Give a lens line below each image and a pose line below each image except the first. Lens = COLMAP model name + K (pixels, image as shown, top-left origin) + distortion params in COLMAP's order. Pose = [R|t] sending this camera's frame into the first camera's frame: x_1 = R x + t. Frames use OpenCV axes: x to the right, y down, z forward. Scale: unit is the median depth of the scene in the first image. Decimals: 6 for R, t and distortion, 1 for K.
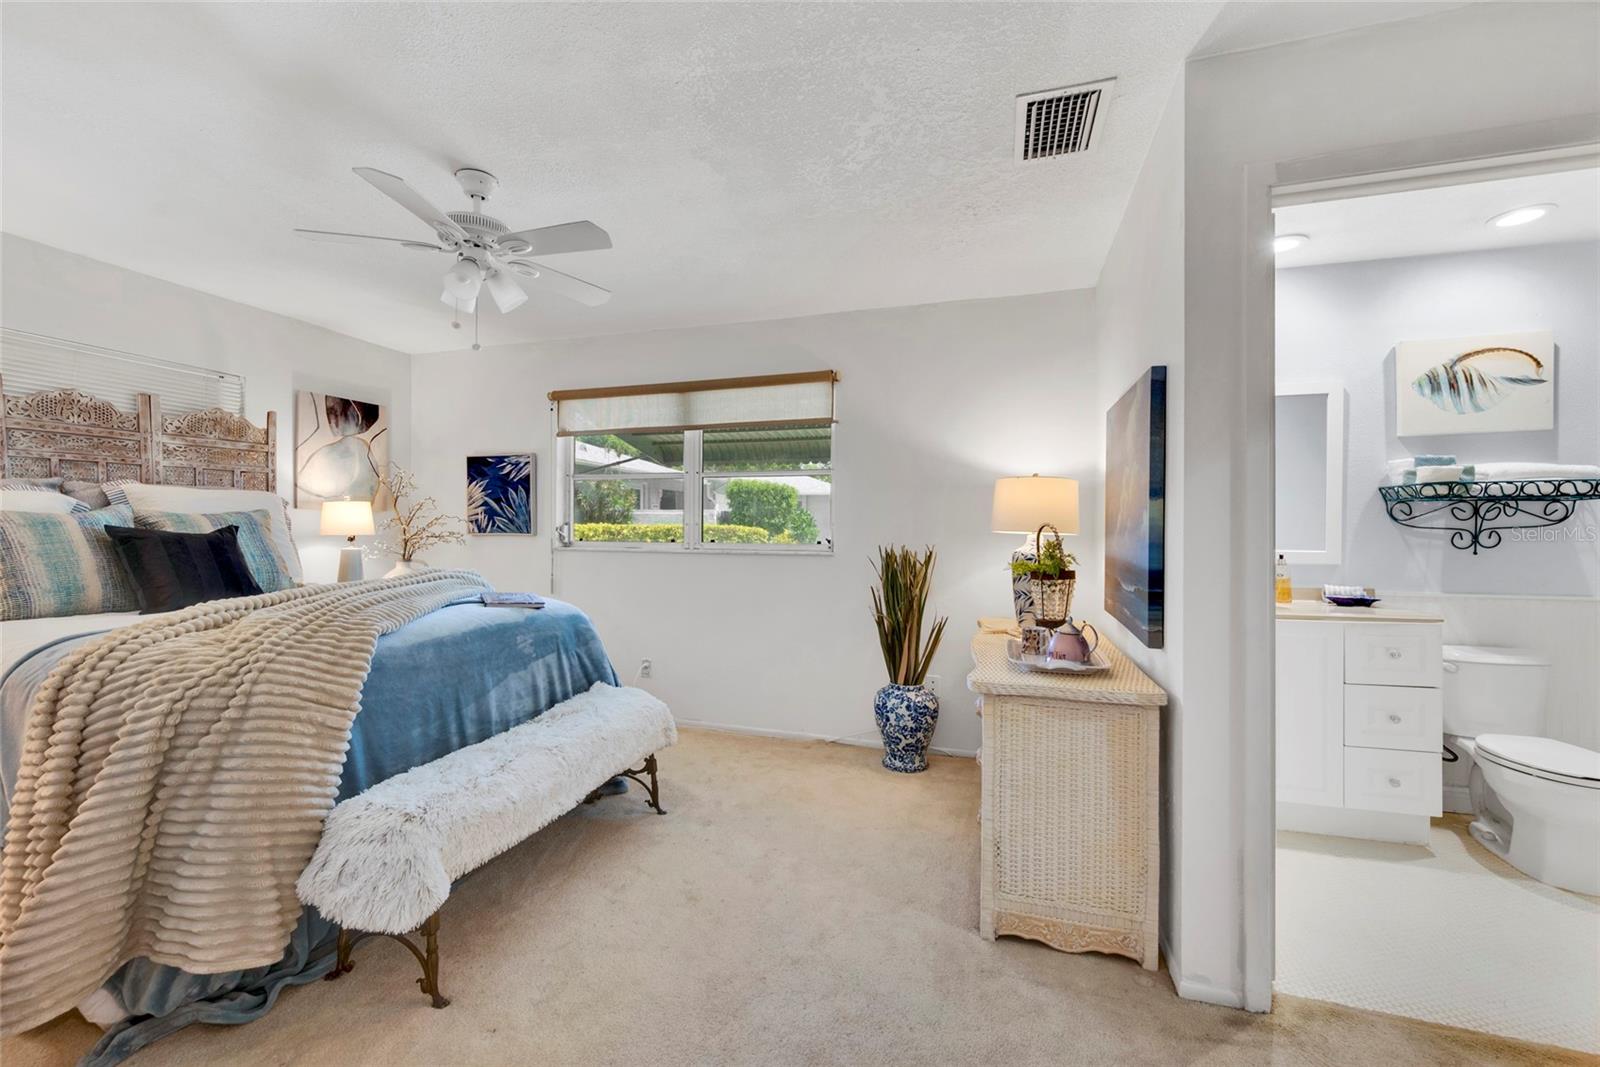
lens RADIAL K [[641.6, 0, 826.2], [0, 641.6, 518.5], [0, 0, 1]] dist [0.005790, -0.000493]
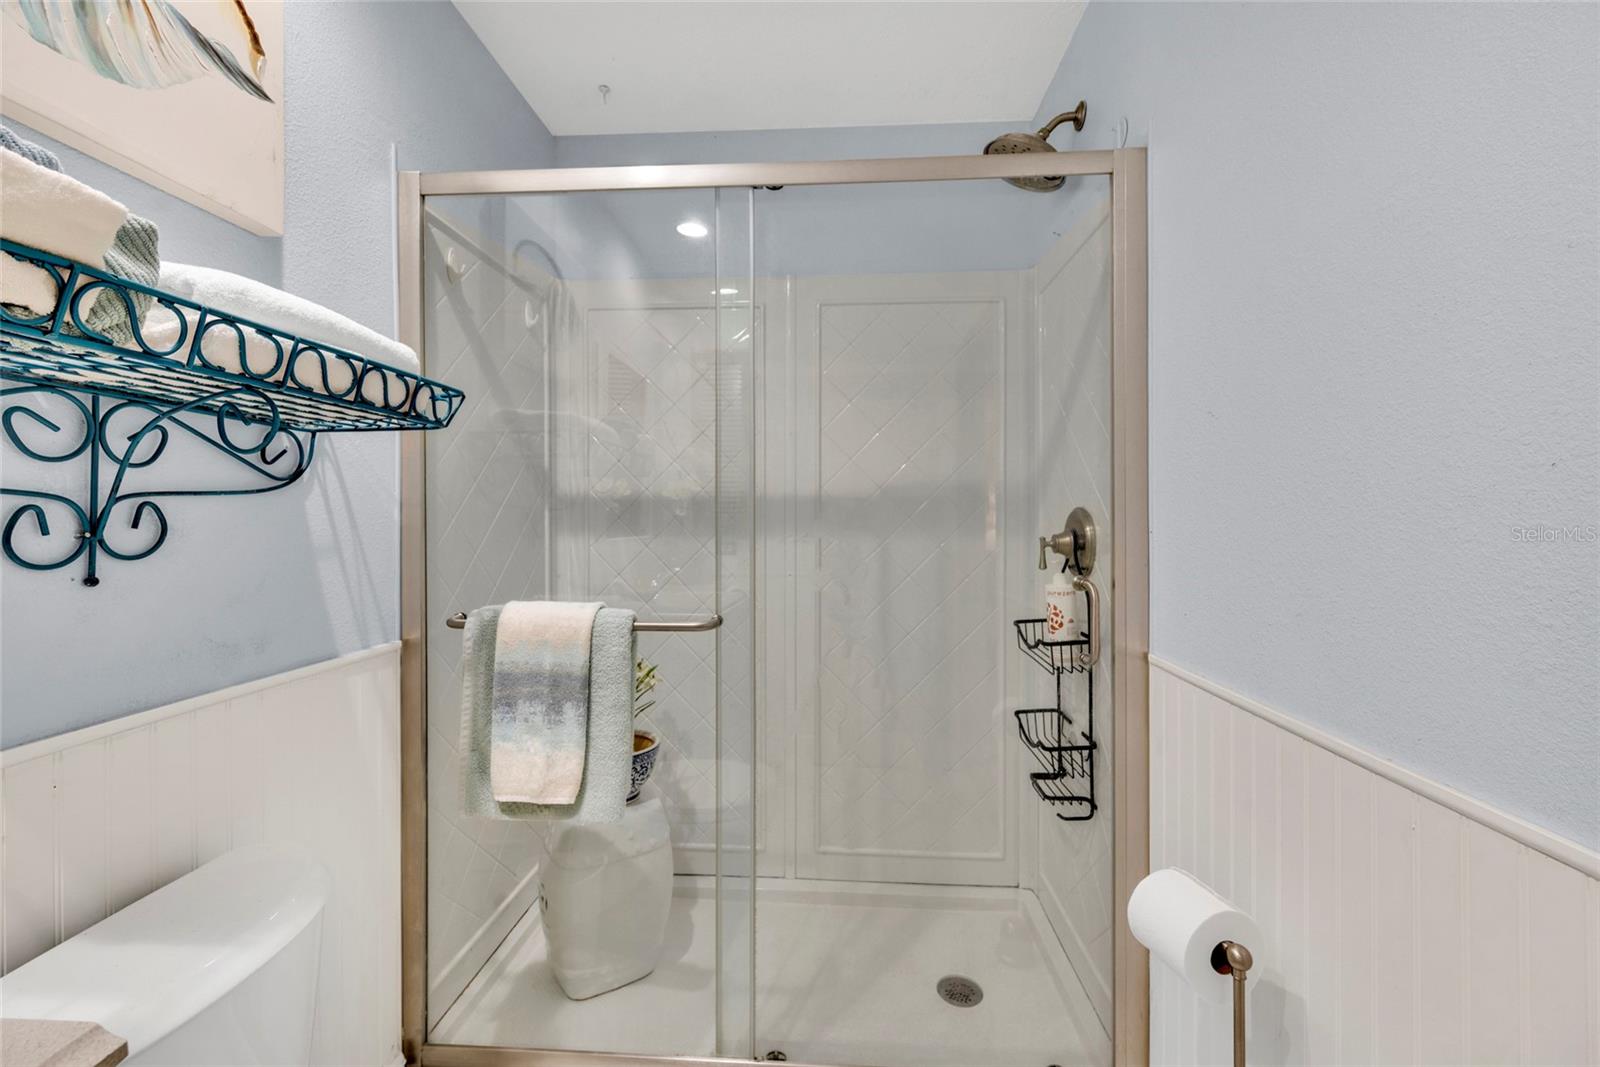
lens RADIAL K [[641.6, 0, 796.5], [0, 641.6, 522.4], [0, 0, 1]] dist [0.005790, -0.000493]
pose [[-0.216279, -0.010880, 0.976271, 0.666202], [-0.016061, 0.999842, 0.007585, 0.020945], [-0.976200, -0.014039, -0.216419, 0.760235]]
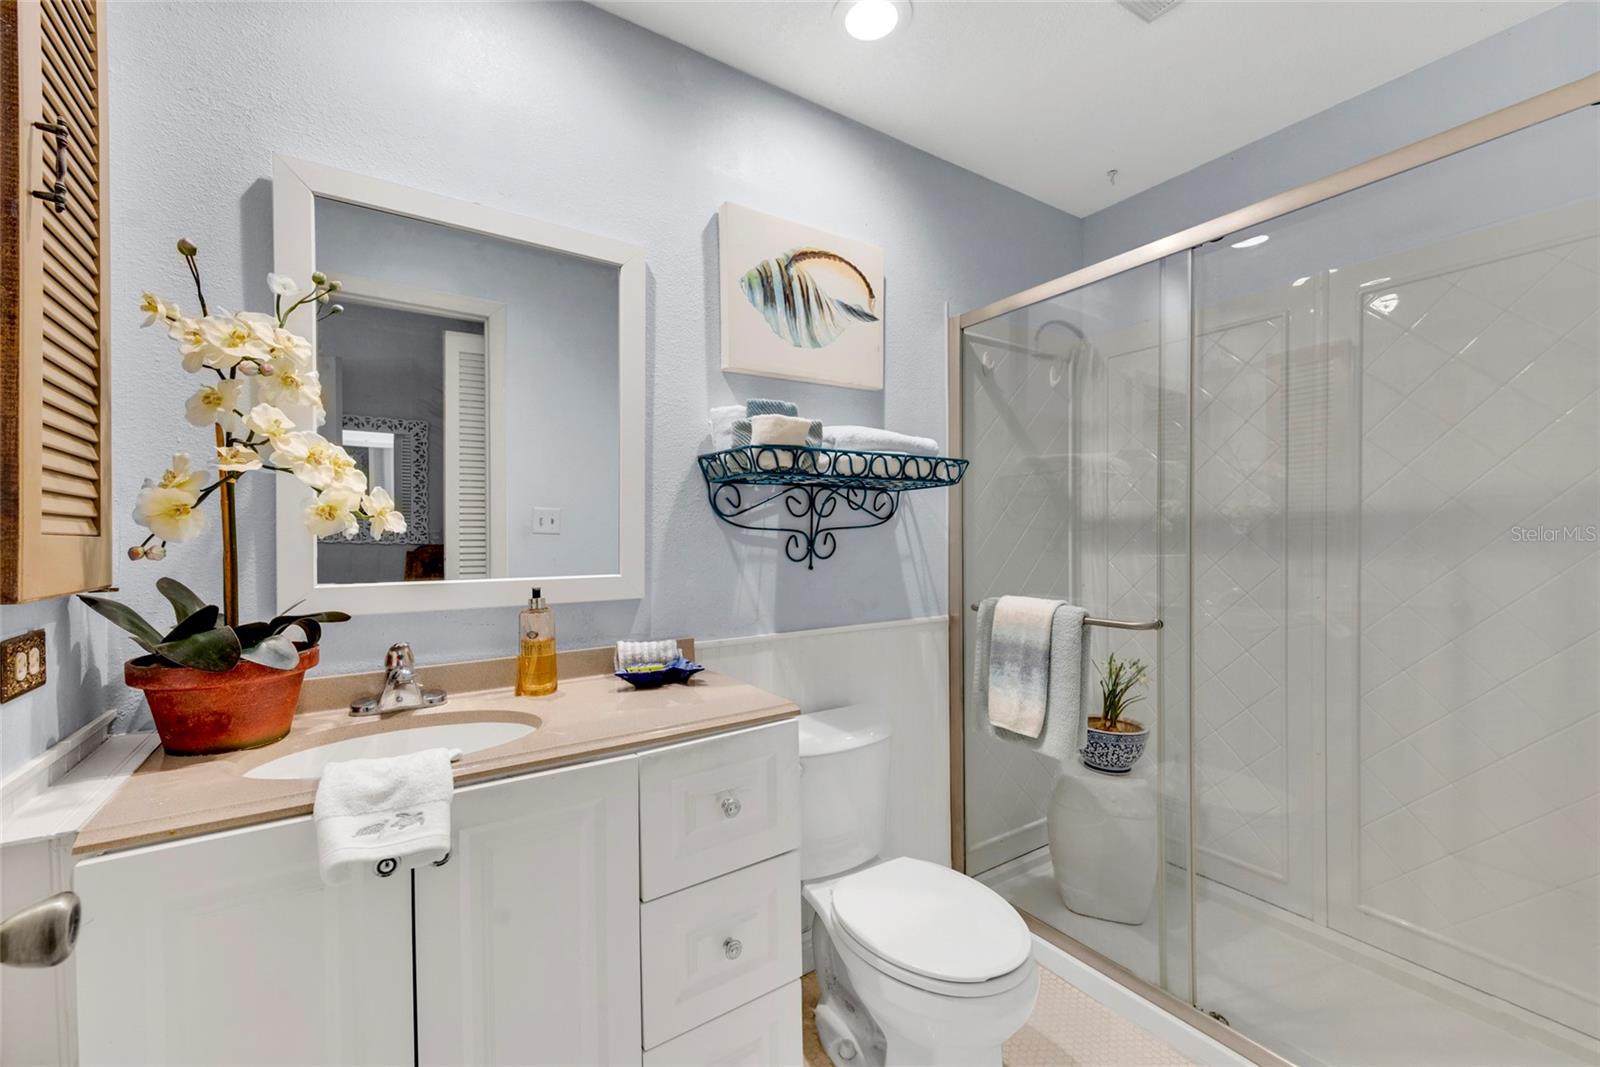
lens RADIAL K [[641.6, 0, 785.5], [0, 641.6, 553.4], [0, 0, 1]] dist [0.005790, -0.000493]
pose [[0.656107, -0.028362, 0.754135, 0.500490], [-0.001454, 0.999244, 0.038845, 0.014396], [-0.754666, -0.026583, 0.655570, 0.593307]]
